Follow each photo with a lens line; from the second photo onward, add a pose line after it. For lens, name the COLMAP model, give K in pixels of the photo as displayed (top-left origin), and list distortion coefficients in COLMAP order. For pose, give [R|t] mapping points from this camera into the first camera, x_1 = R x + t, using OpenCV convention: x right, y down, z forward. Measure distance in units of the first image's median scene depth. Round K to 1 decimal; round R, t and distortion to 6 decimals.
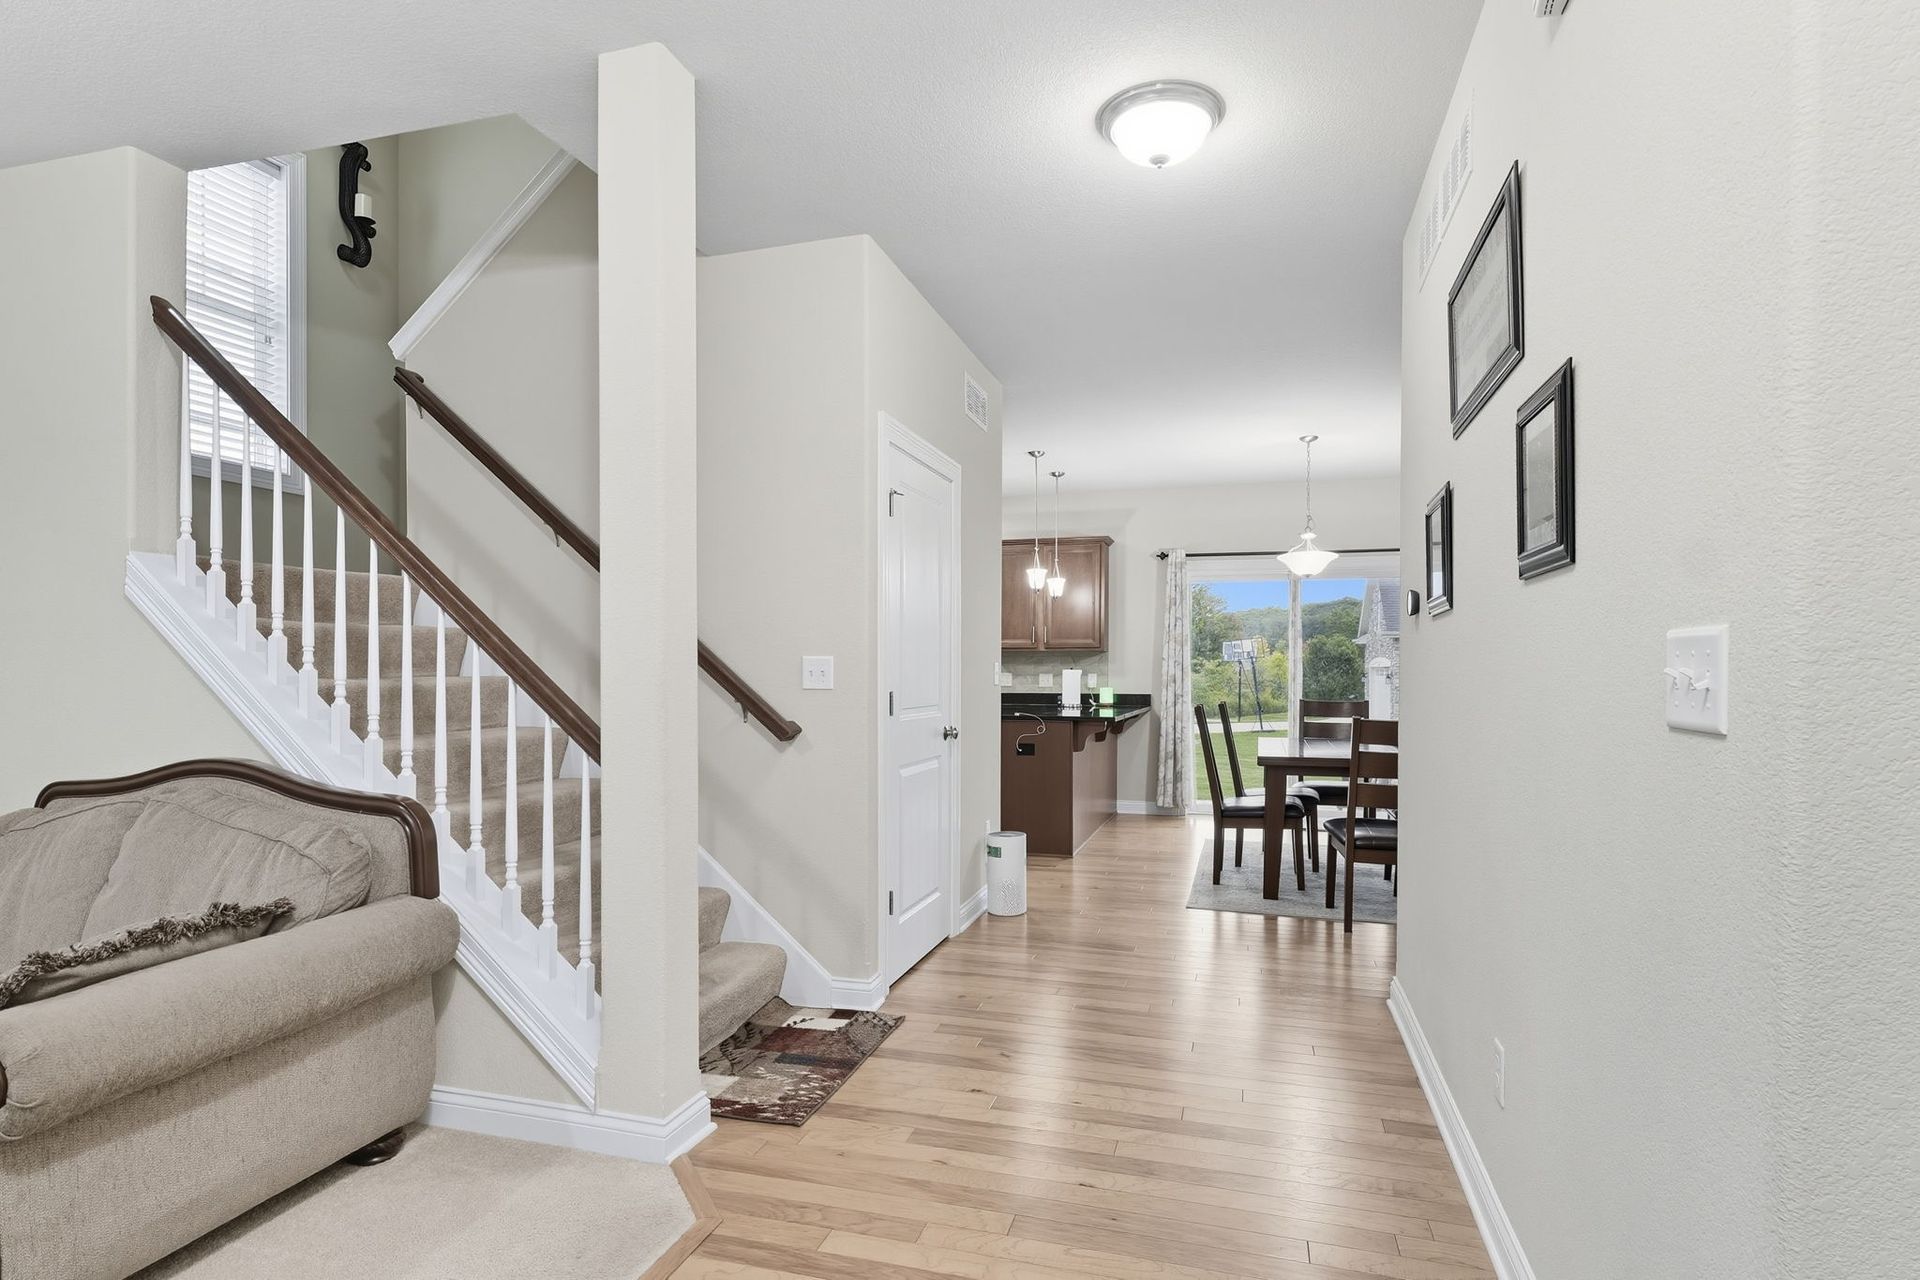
lens RADIAL K [[1013.7, 0, 967.6], [0, 1013.7, 672.3], [0, 0, 1]] dist [-0.002623, -0.003145]
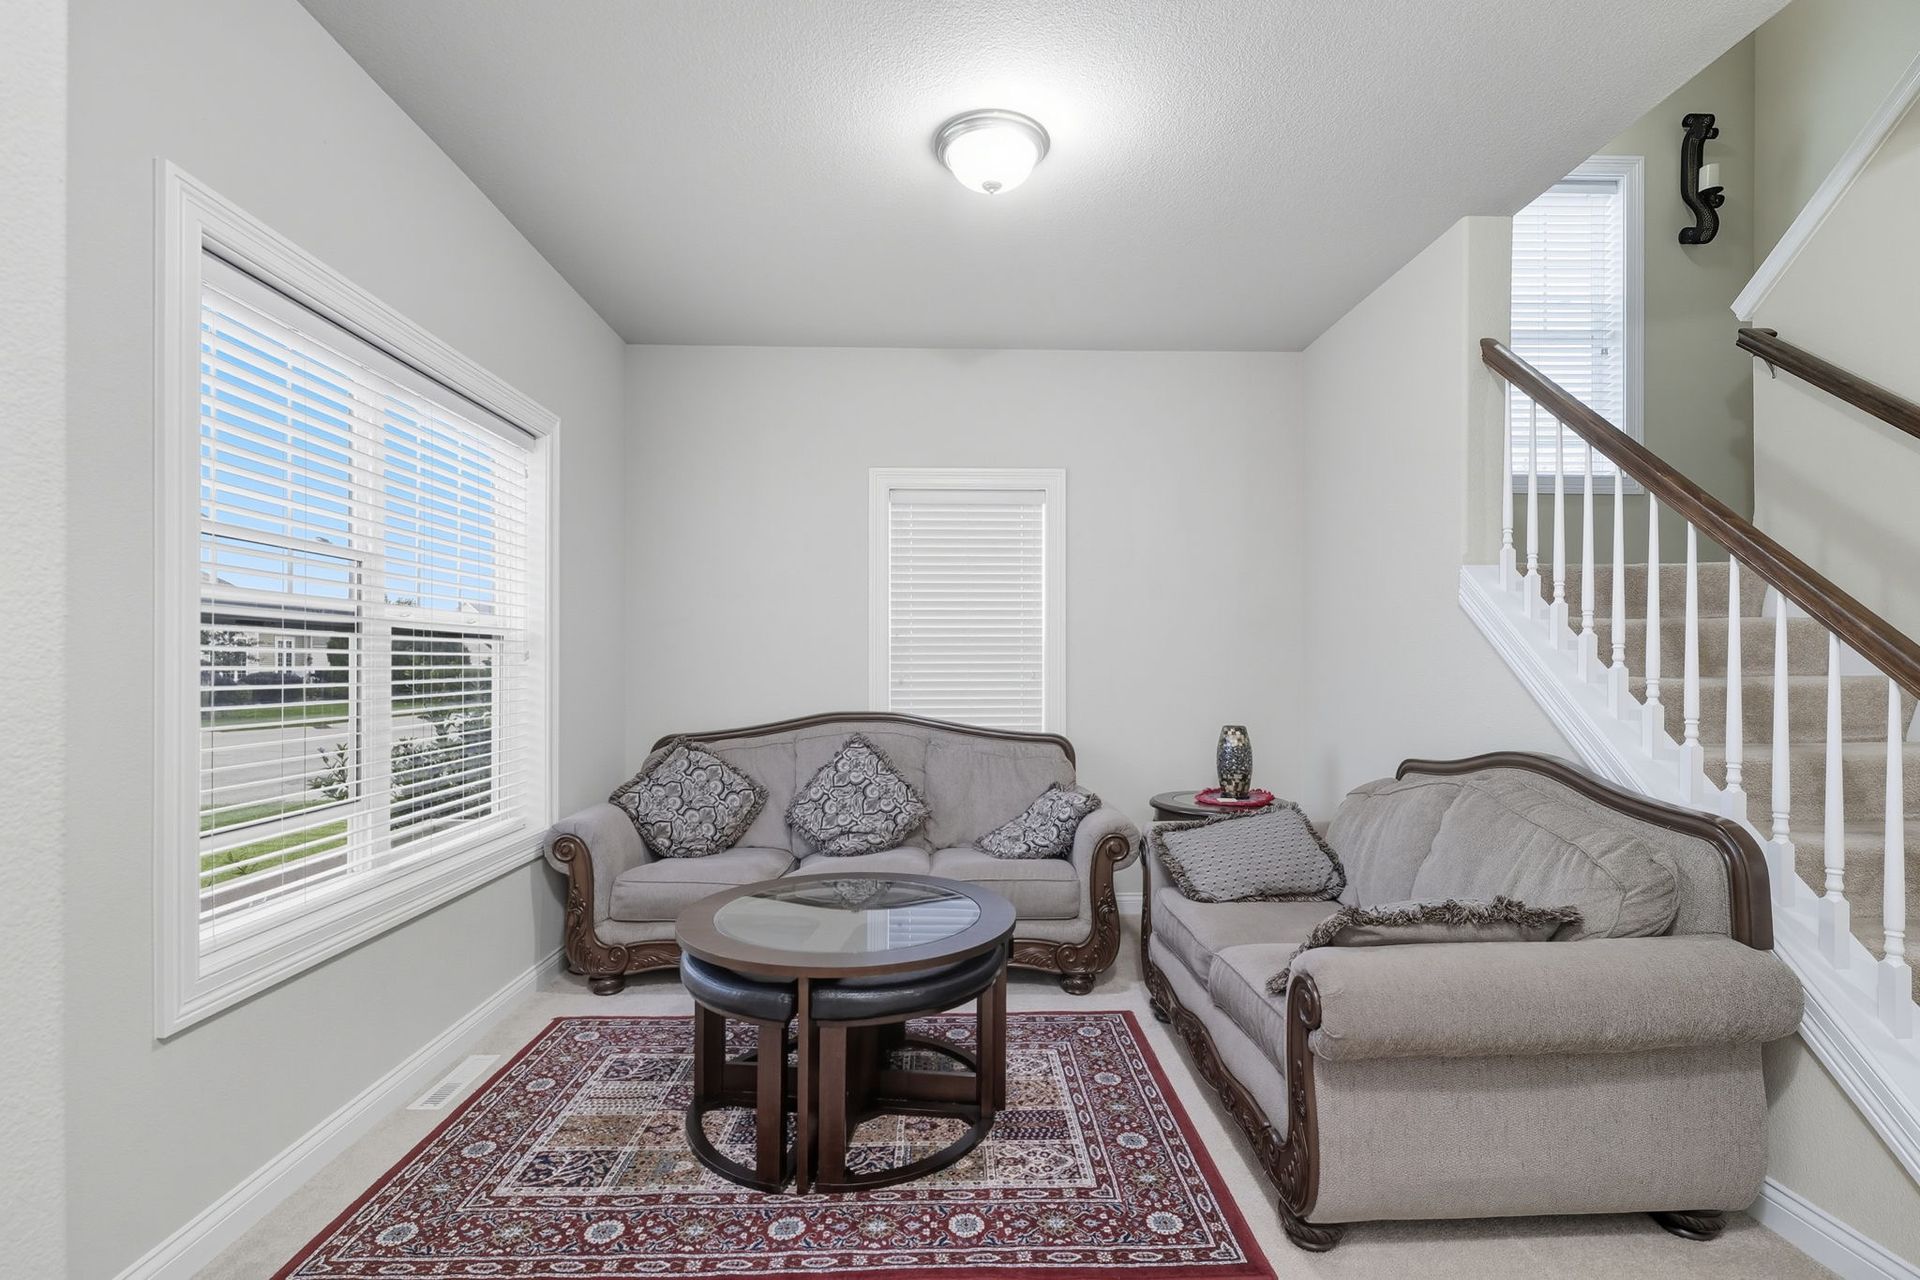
lens RADIAL K [[900.5, 0, 944.7], [0, 900.5, 664.1], [0, 0, 1]] dist [0.008292, -0.001395]
pose [[0.310610, -0.004639, -0.950526, -0.034105], [-0.000396, 0.999987, -0.005010, -0.001493], [0.950537, 0.001932, 0.310605, 0.129128]]
